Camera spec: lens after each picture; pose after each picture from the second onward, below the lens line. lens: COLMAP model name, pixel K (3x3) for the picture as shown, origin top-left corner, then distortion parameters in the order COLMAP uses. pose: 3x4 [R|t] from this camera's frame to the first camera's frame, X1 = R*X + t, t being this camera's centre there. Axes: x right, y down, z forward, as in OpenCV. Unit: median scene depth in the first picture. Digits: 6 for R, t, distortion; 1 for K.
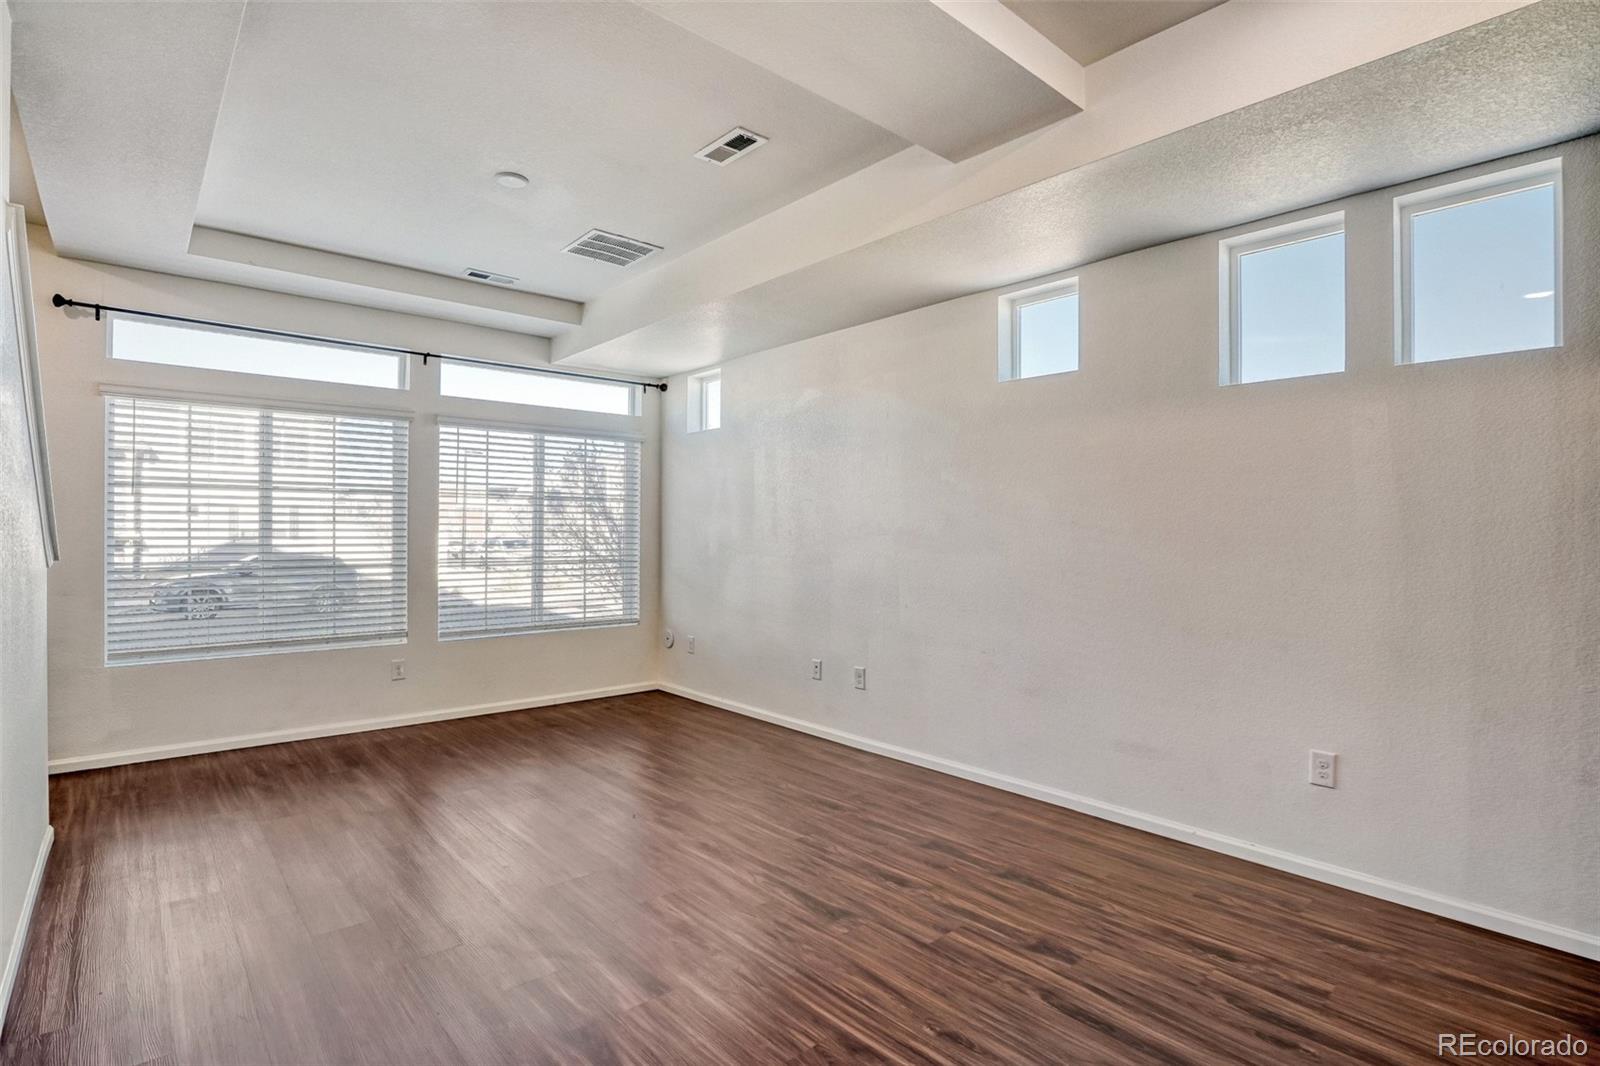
lens RADIAL K [[788.1, 0, 803.3], [0, 788.1, 529.6], [0, 0, 1]] dist [-0.031613, 0.000035]
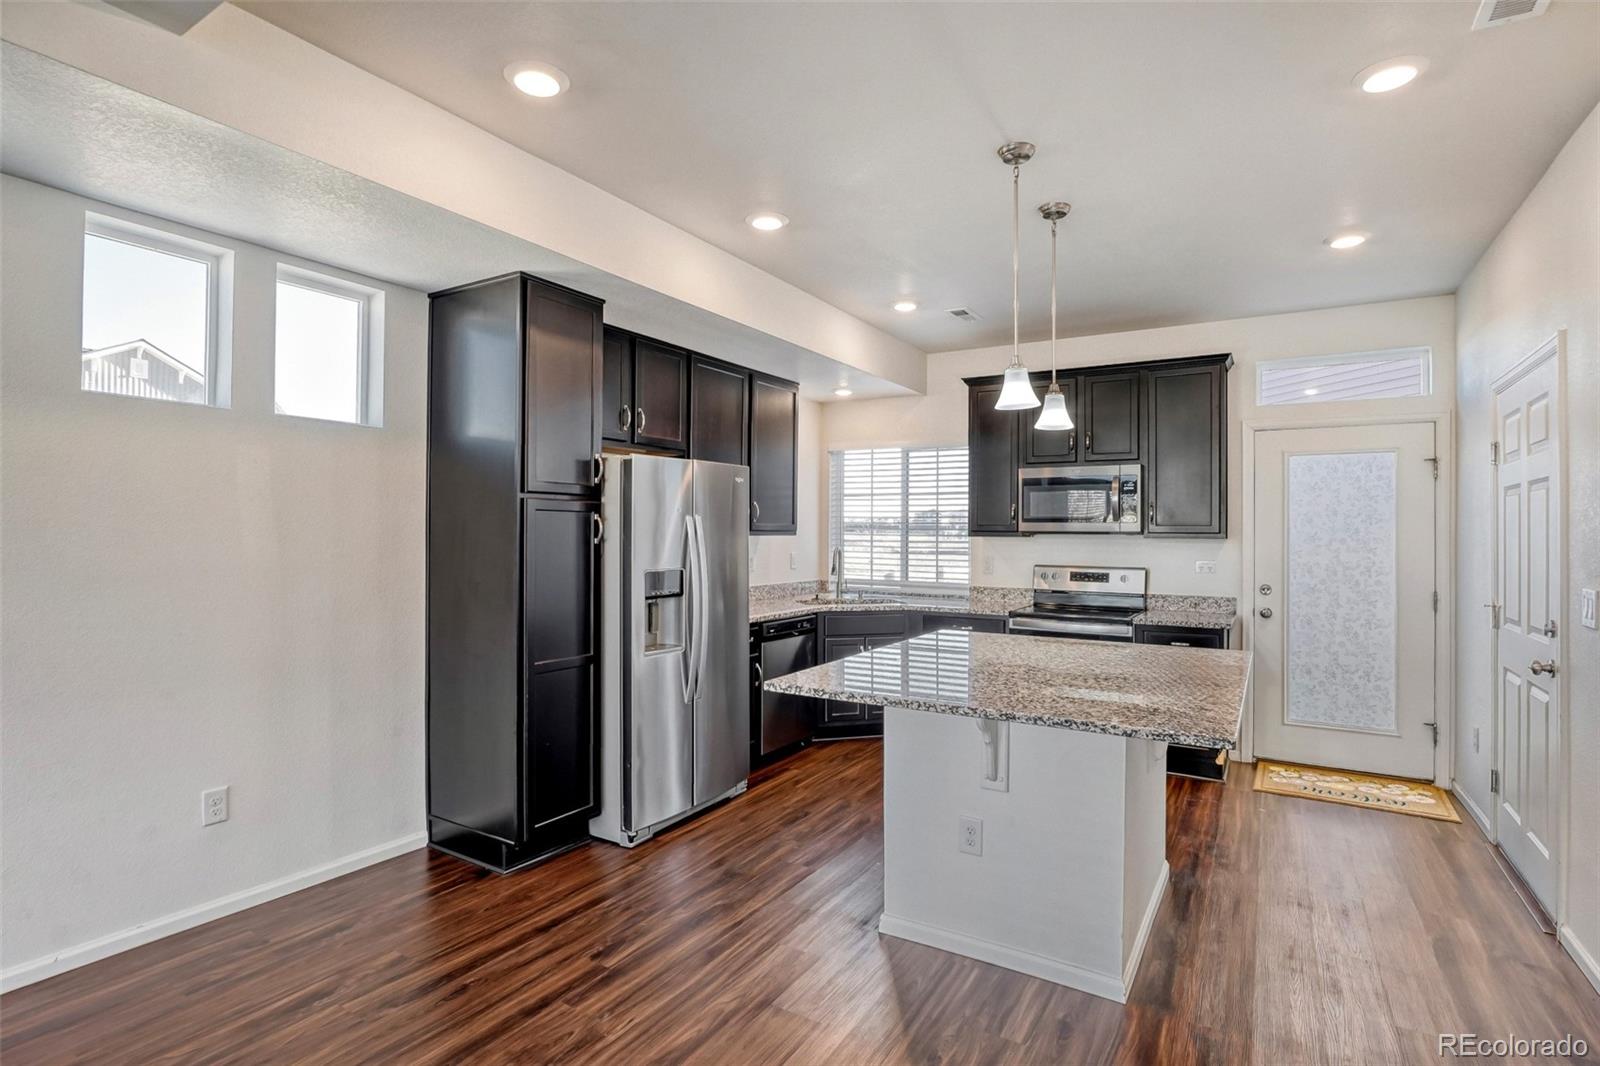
lens RADIAL K [[788.1, 0, 794.6], [0, 788.1, 540.9], [0, 0, 1]] dist [-0.031613, 0.000035]
pose [[-0.294764, -0.004500, 0.955559, -0.254904], [-0.000045, 0.999989, 0.004696, -0.016478], [-0.955570, 0.001342, -0.294761, 0.314601]]
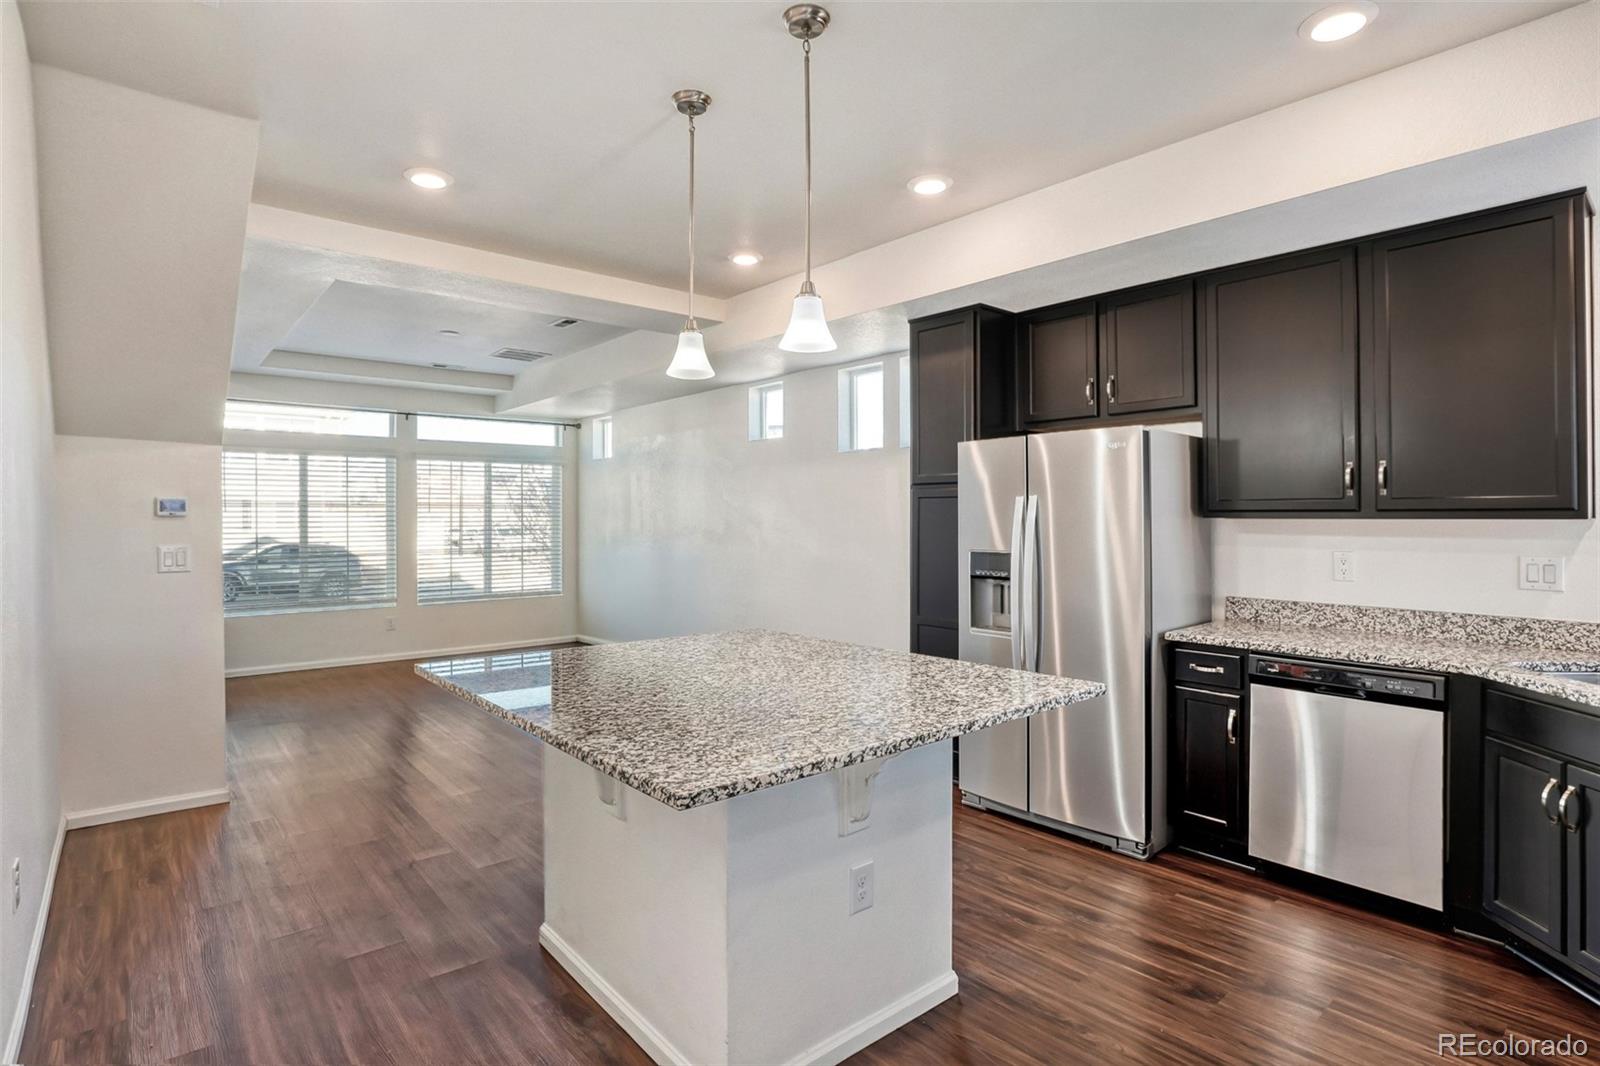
lens RADIAL K [[830.9, 0, 792.3], [0, 830.9, 518.8], [0, 0, 1]] dist [-0.017756, 0.000652]
pose [[0.999365, -0.004730, -0.035325, 0.300176], [0.004786, 0.999987, 0.001516, -0.020398], [0.035317, -0.001684, 0.999375, -0.542761]]
